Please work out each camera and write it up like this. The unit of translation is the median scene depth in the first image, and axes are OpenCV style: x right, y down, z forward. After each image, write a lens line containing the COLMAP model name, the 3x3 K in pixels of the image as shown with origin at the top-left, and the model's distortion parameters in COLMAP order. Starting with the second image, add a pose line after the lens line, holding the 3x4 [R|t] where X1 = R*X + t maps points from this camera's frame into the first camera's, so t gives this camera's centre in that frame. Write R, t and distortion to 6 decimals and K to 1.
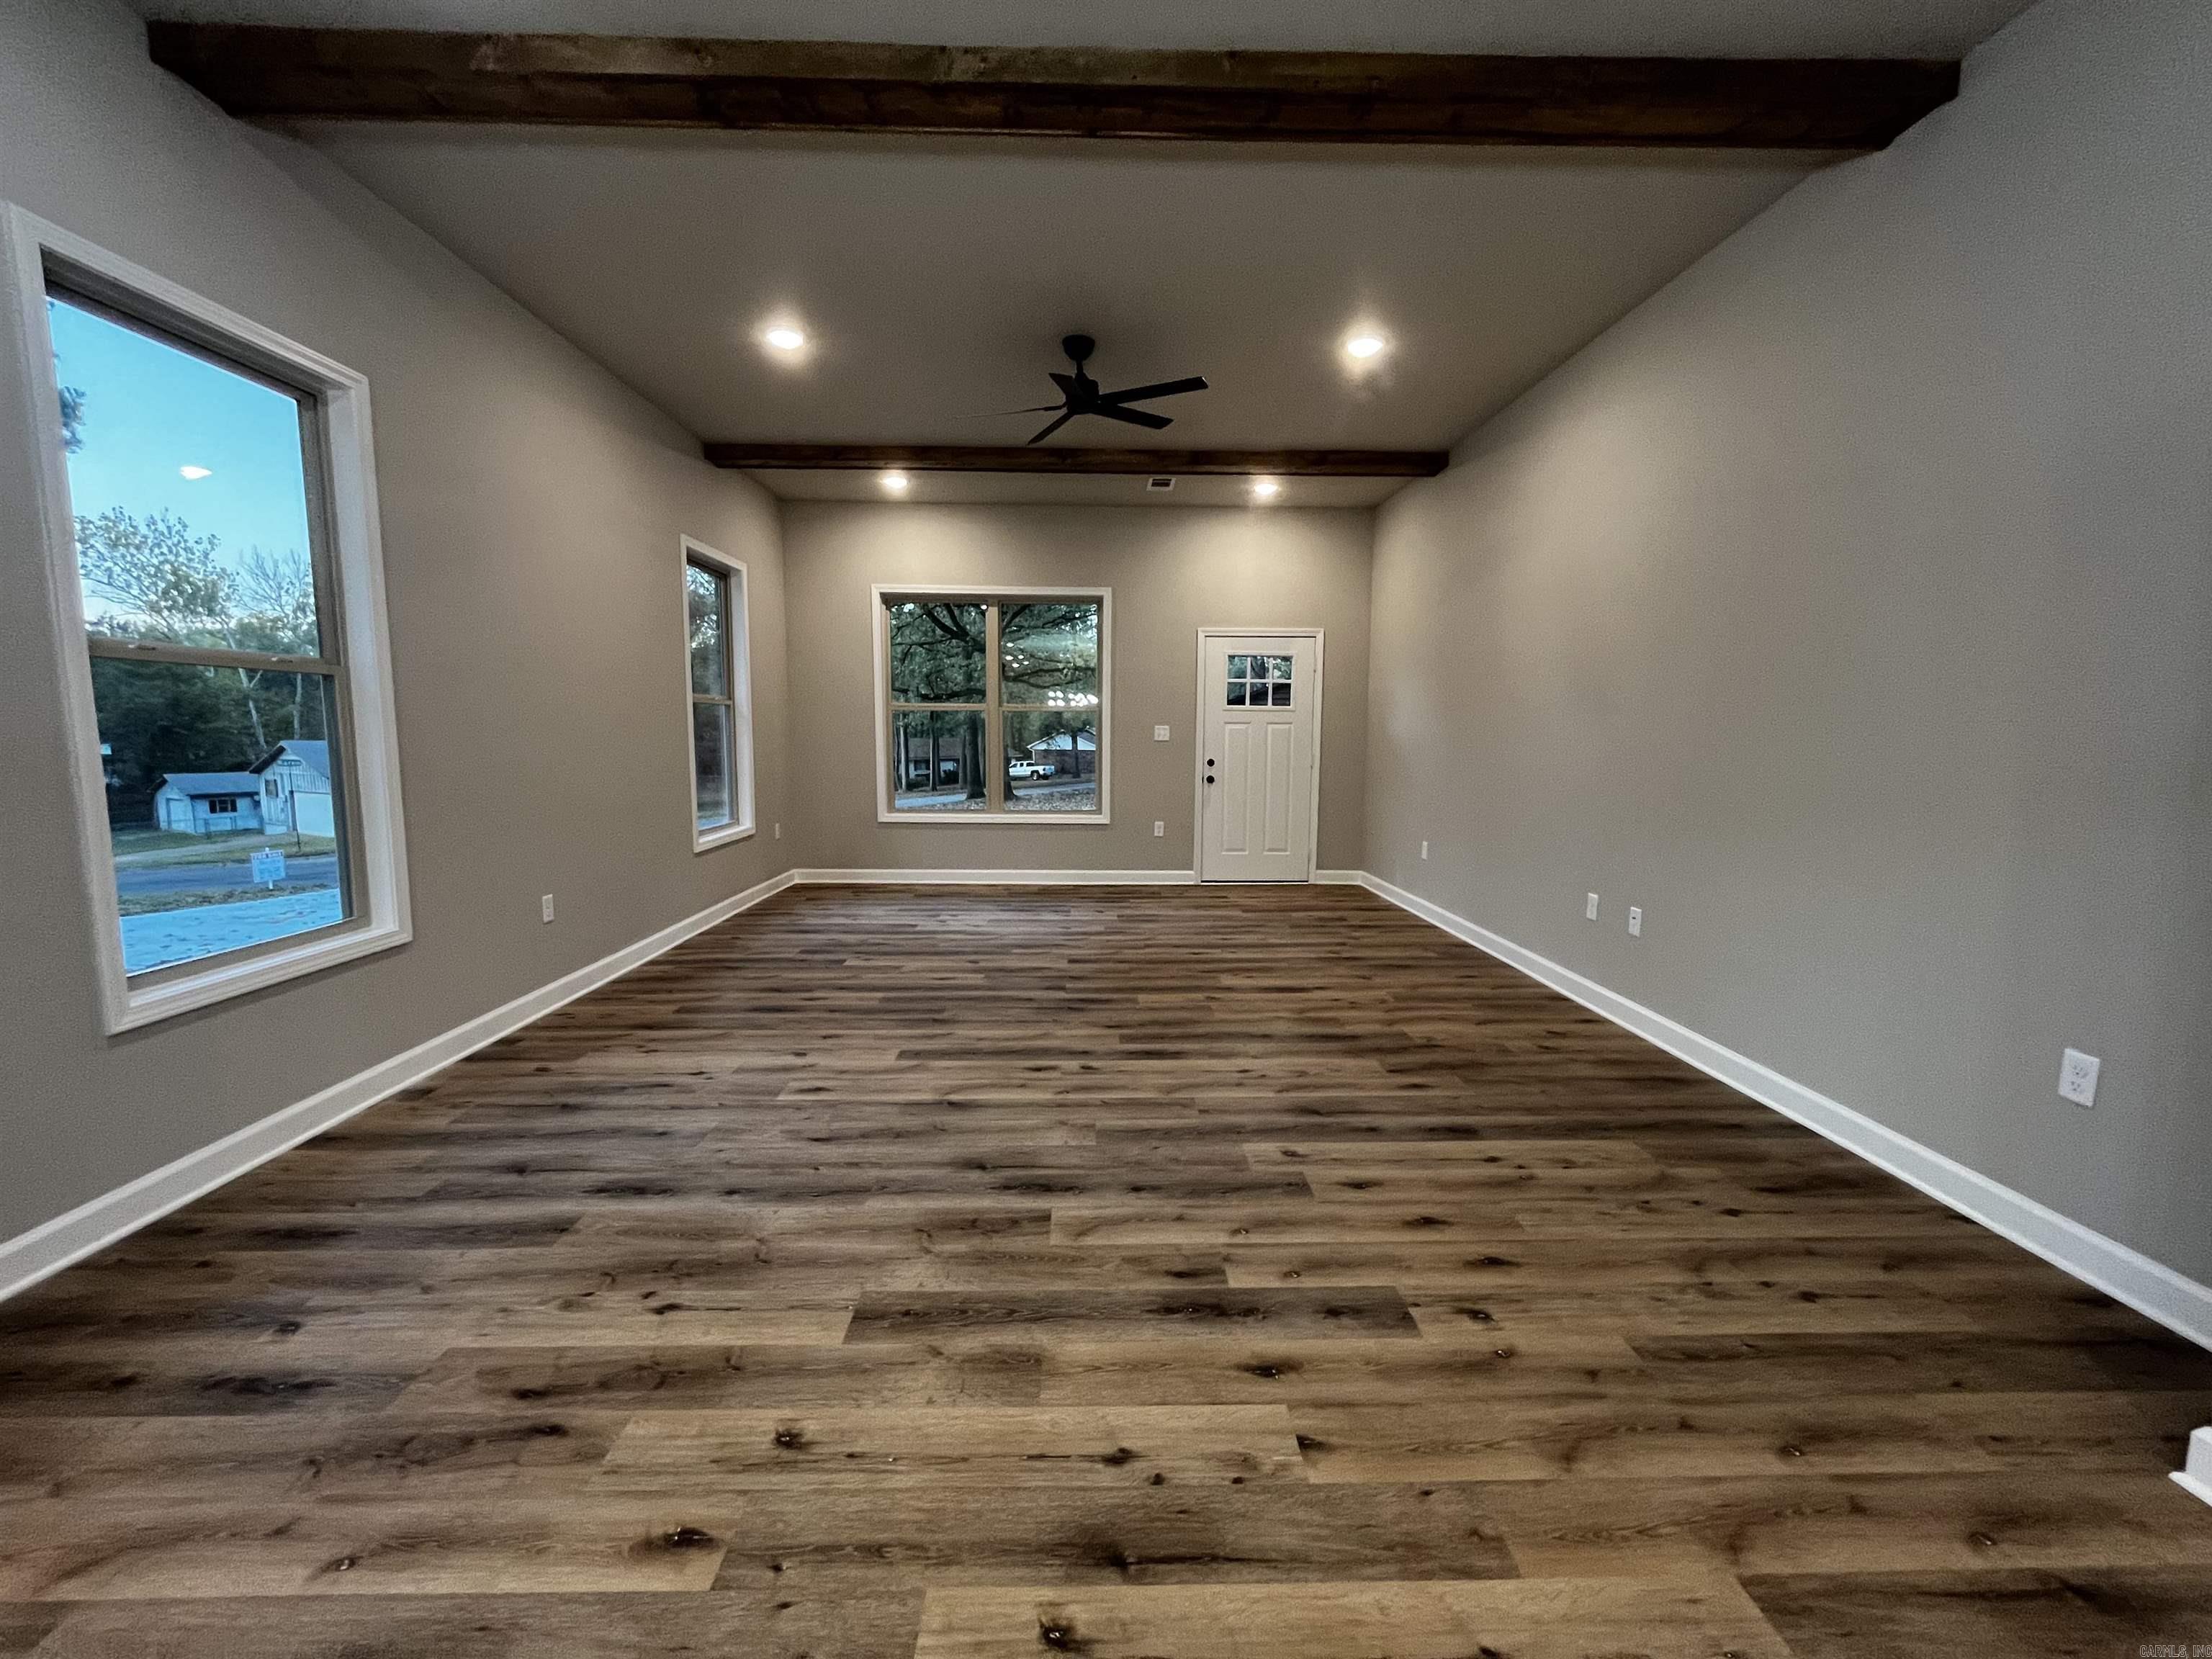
lens RADIAL K [[892.8, 0, 1103.1], [0, 892.8, 834.1], [0, 0, 1]] dist [-0.002269, -0.000563]
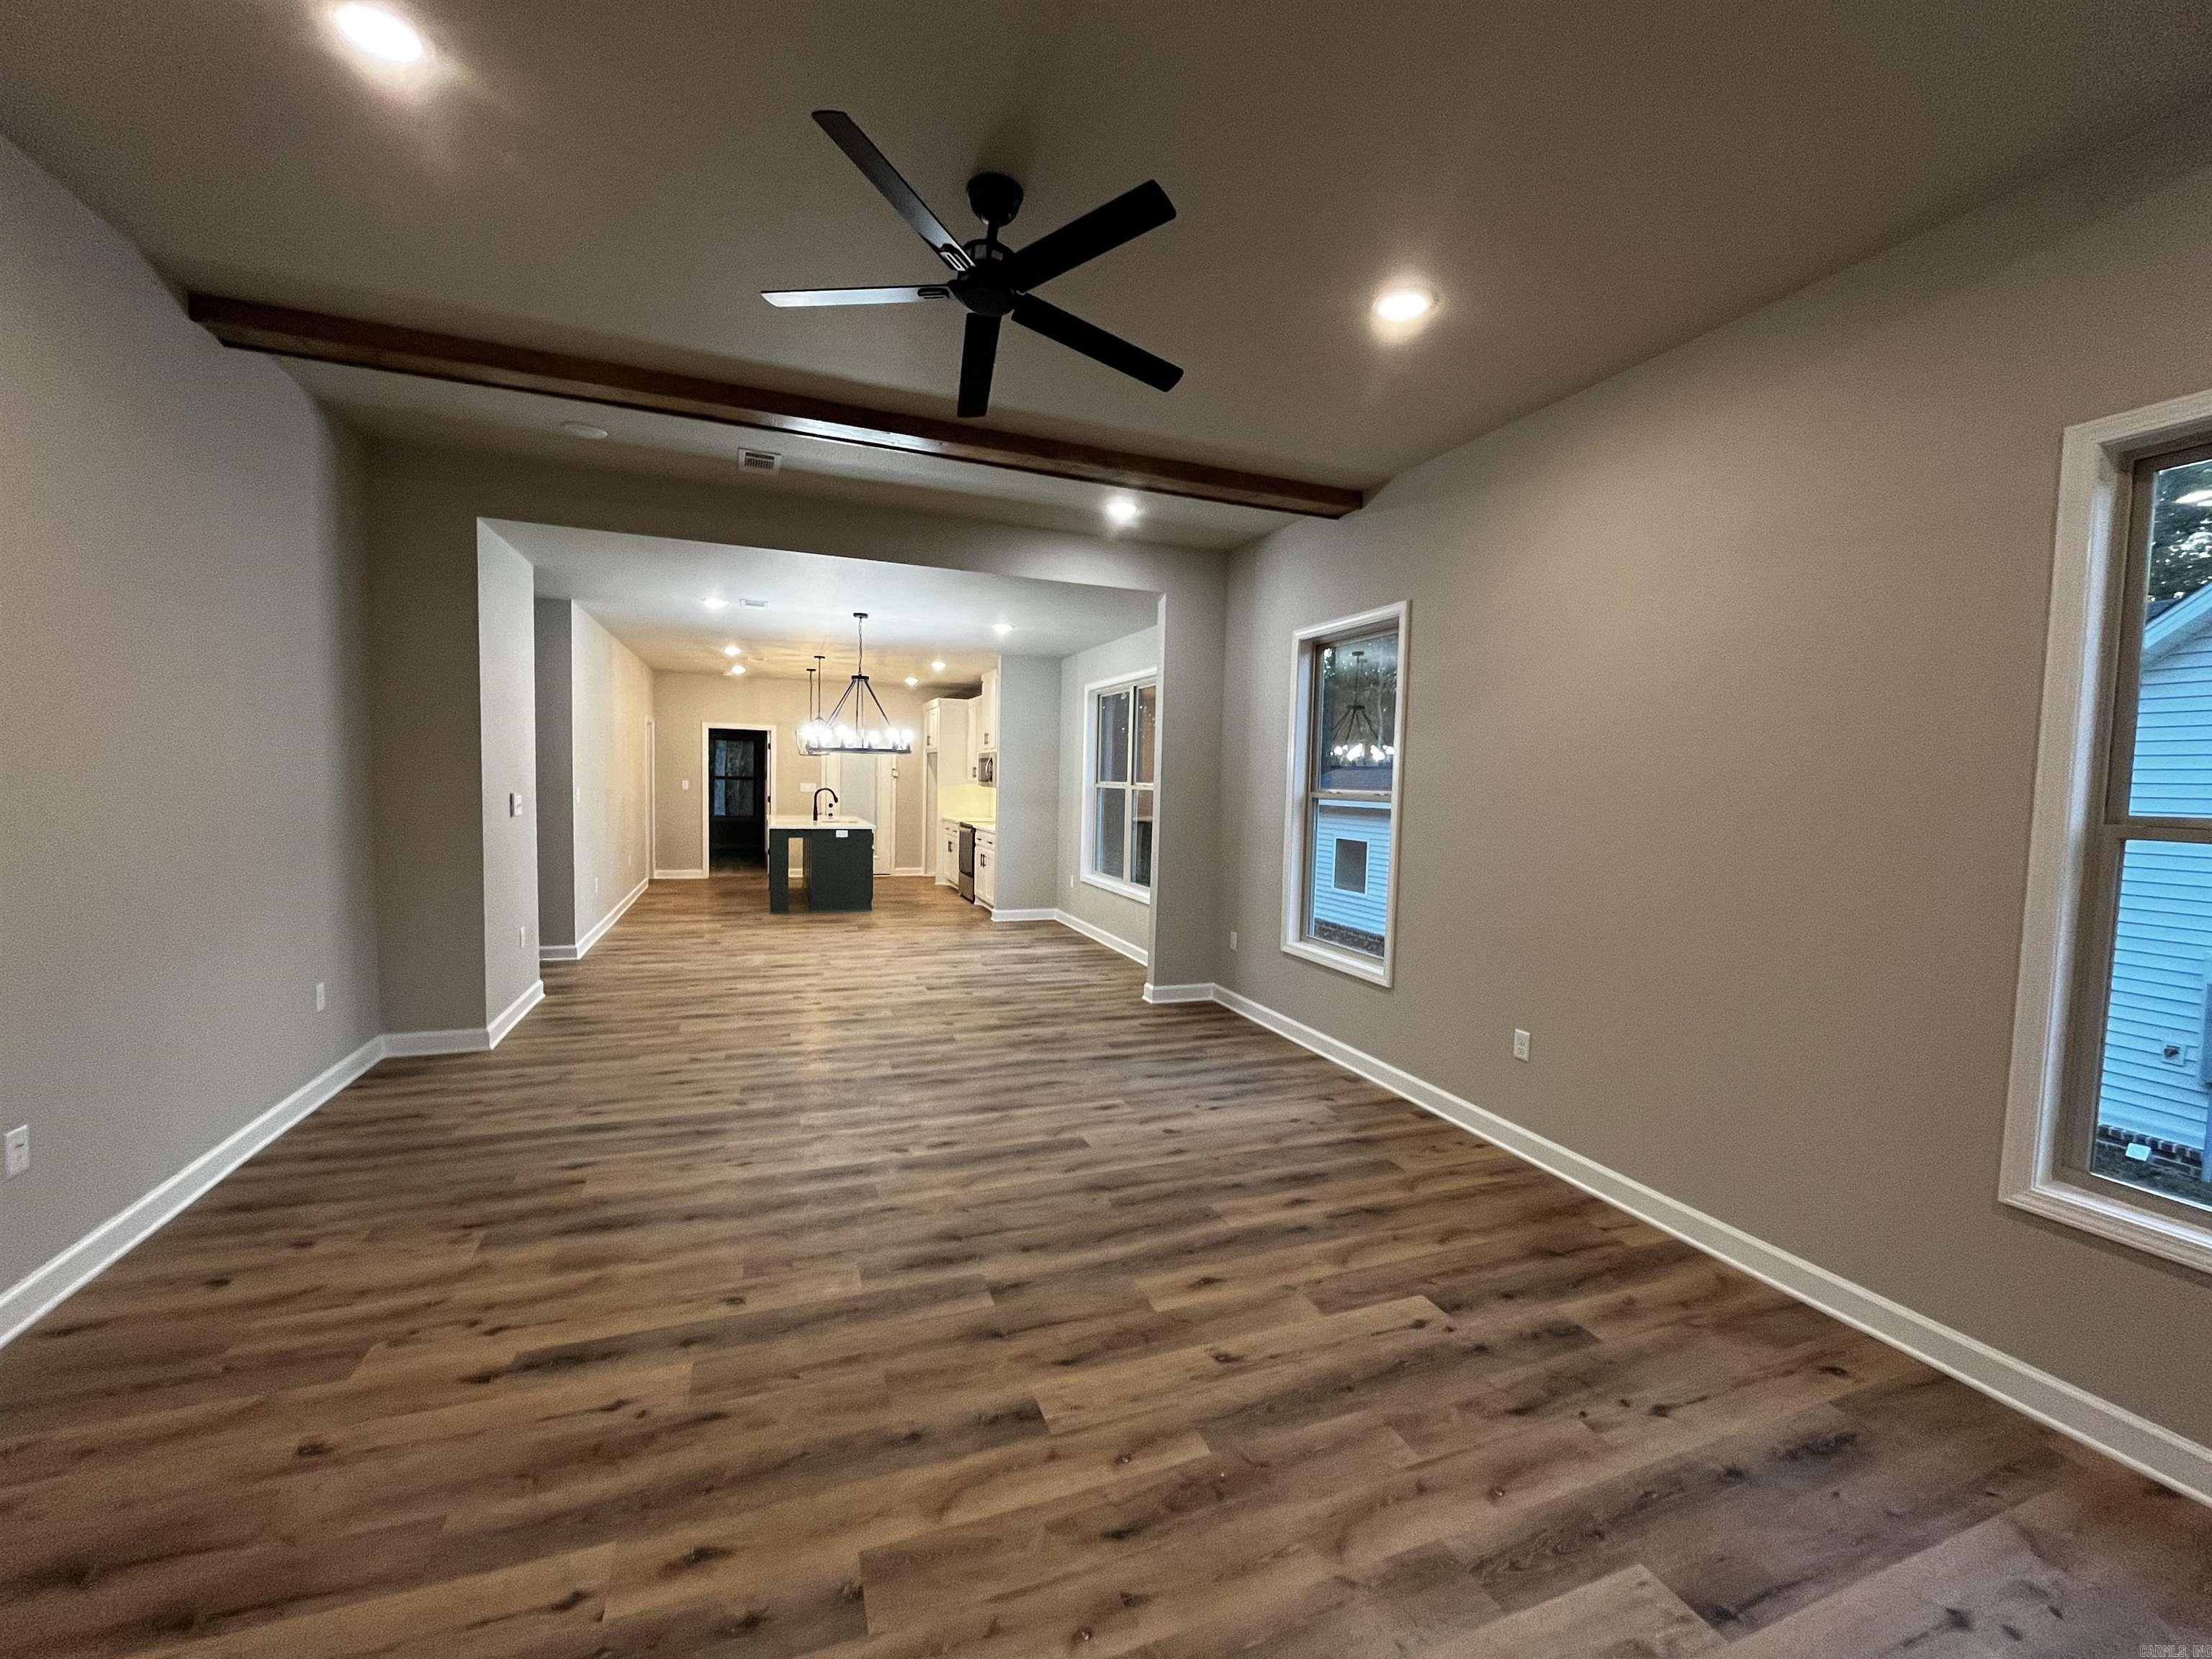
lens RADIAL K [[892.8, 0, 1103.1], [0, 892.8, 834.1], [0, 0, 1]] dist [-0.002269, -0.000563]
pose [[-0.941290, -0.010757, -0.337429, 0.119628], [-0.070765, 0.983575, 0.166051, -0.305547], [0.330100, 0.180180, -0.926590, 2.015797]]
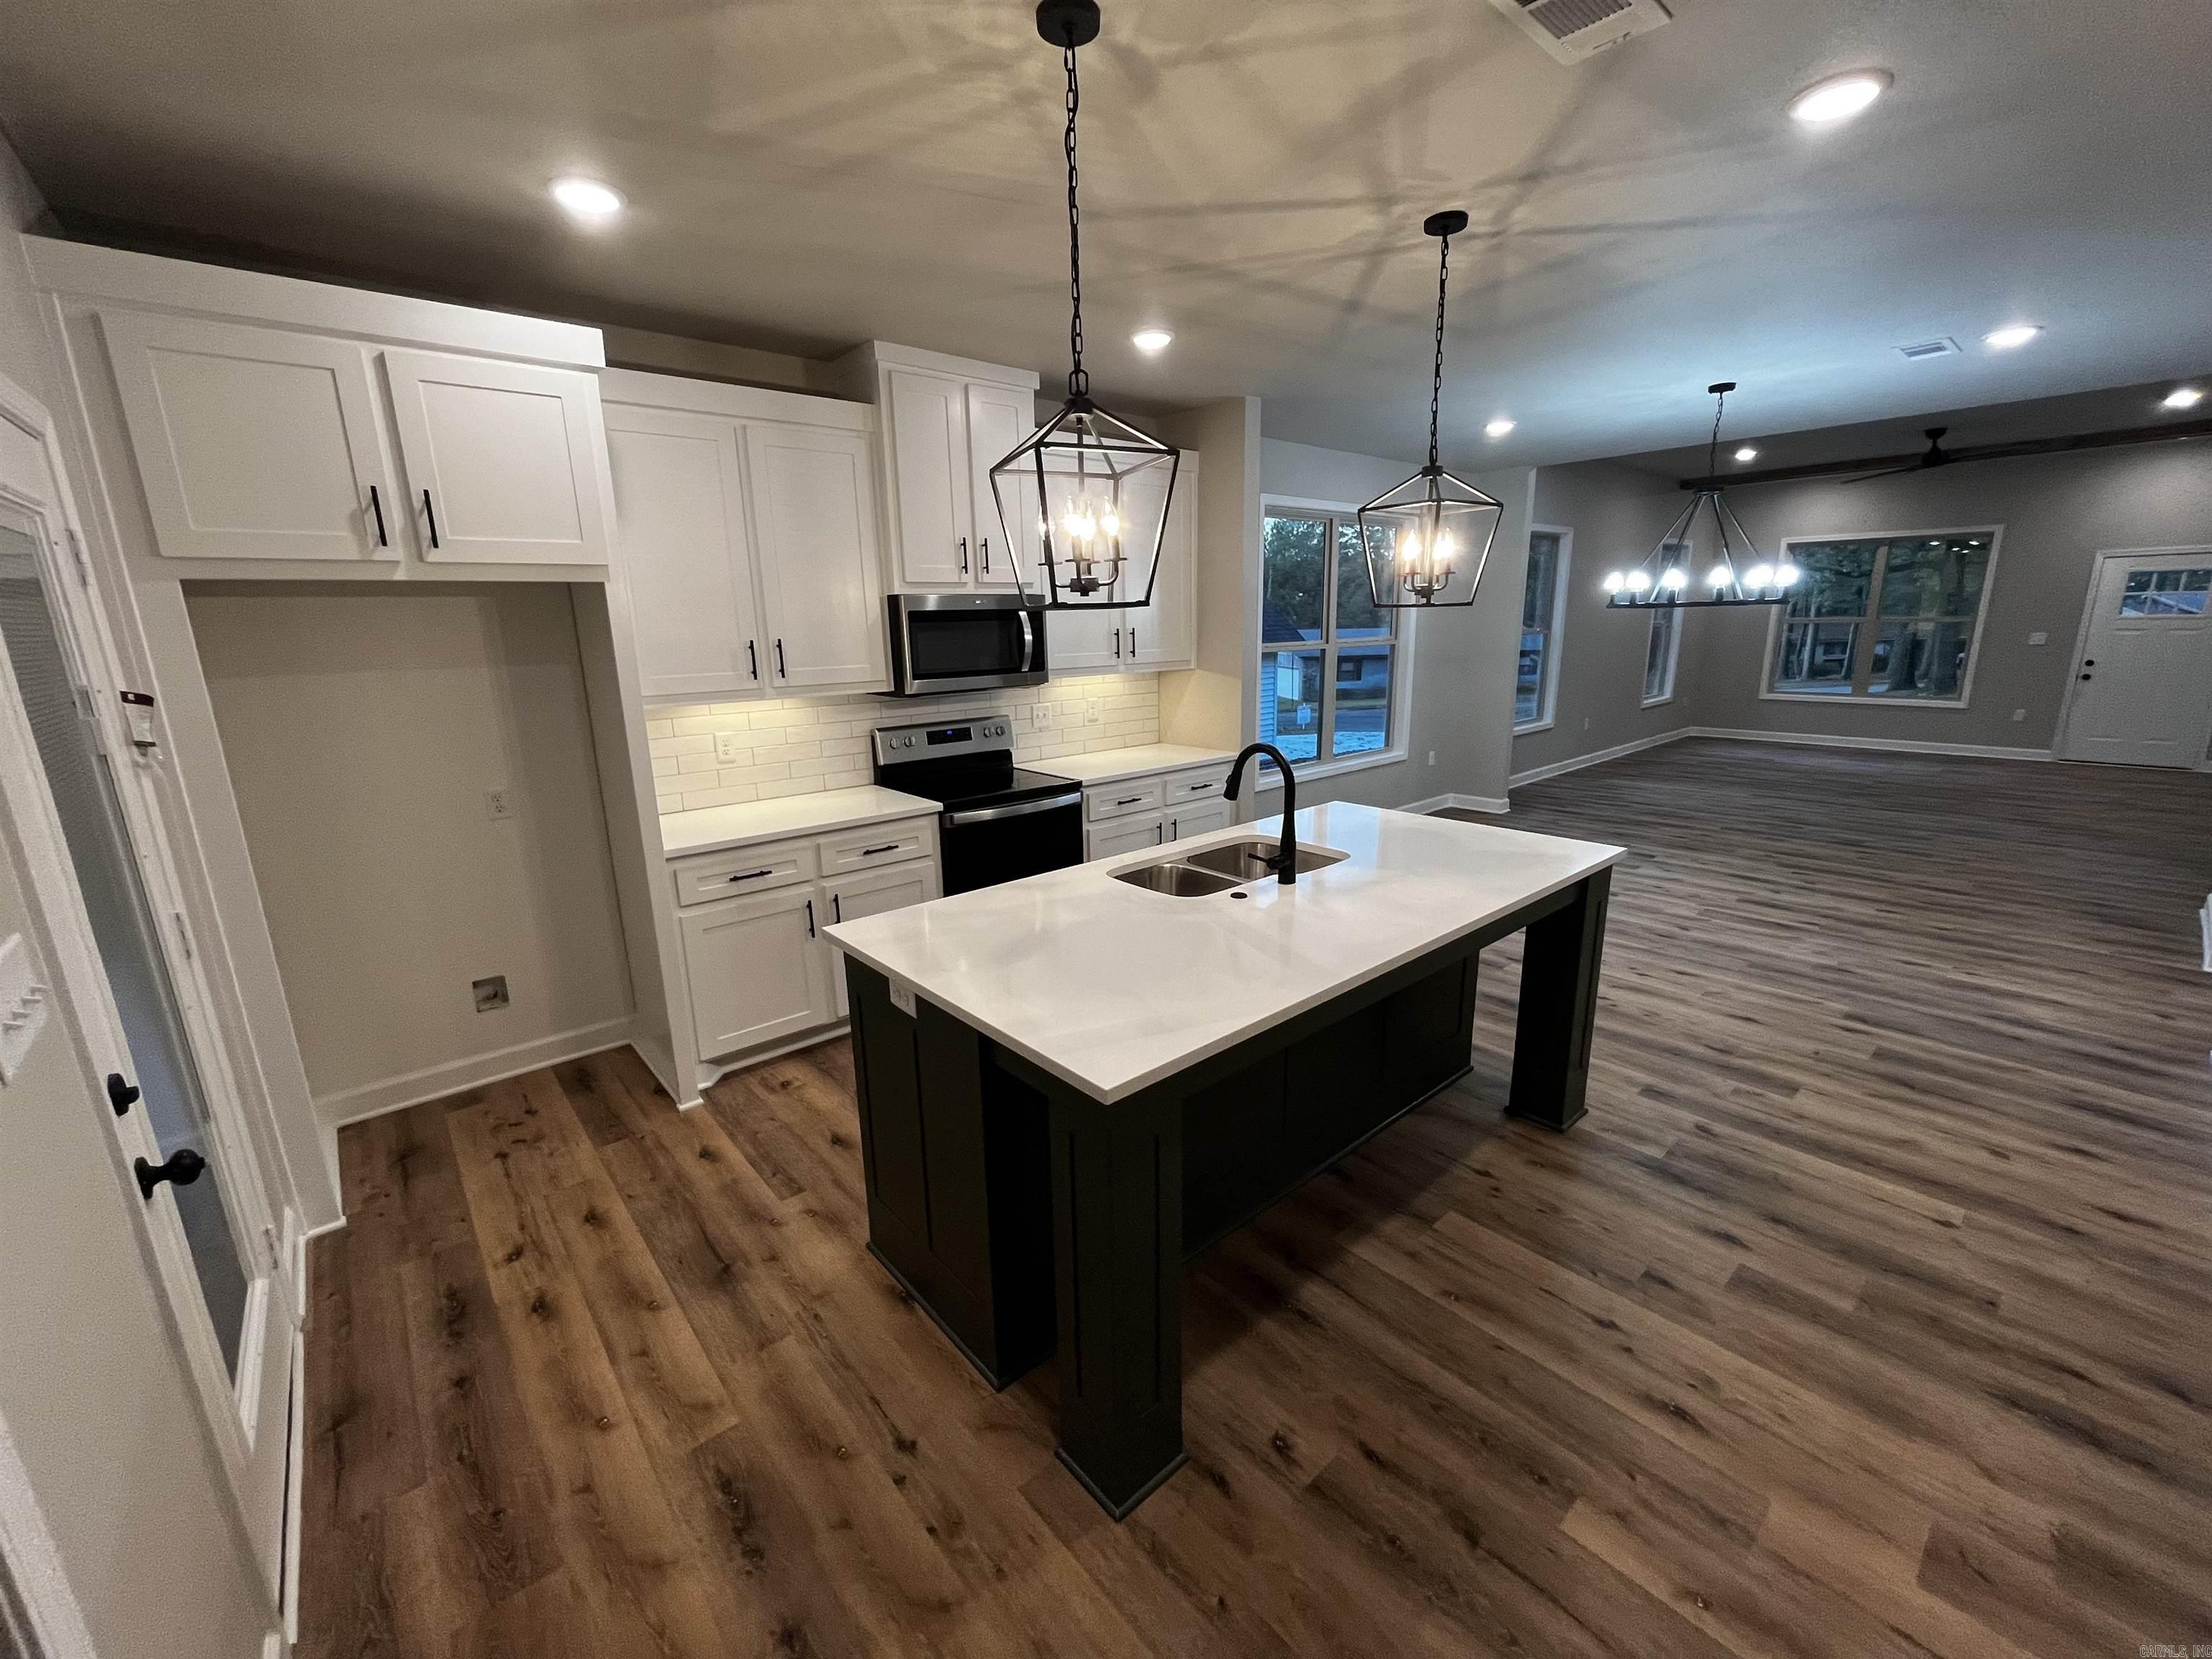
lens RADIAL K [[892.8, 0, 1103.1], [0, 892.8, 834.1], [0, 0, 1]] dist [-0.002269, -0.000563]
pose [[0.635533, 0.162275, -0.754828, 0.484312], [-0.061235, 0.985177, 0.160238, 0.085911], [0.769641, -0.055615, 0.636050, -1.839822]]
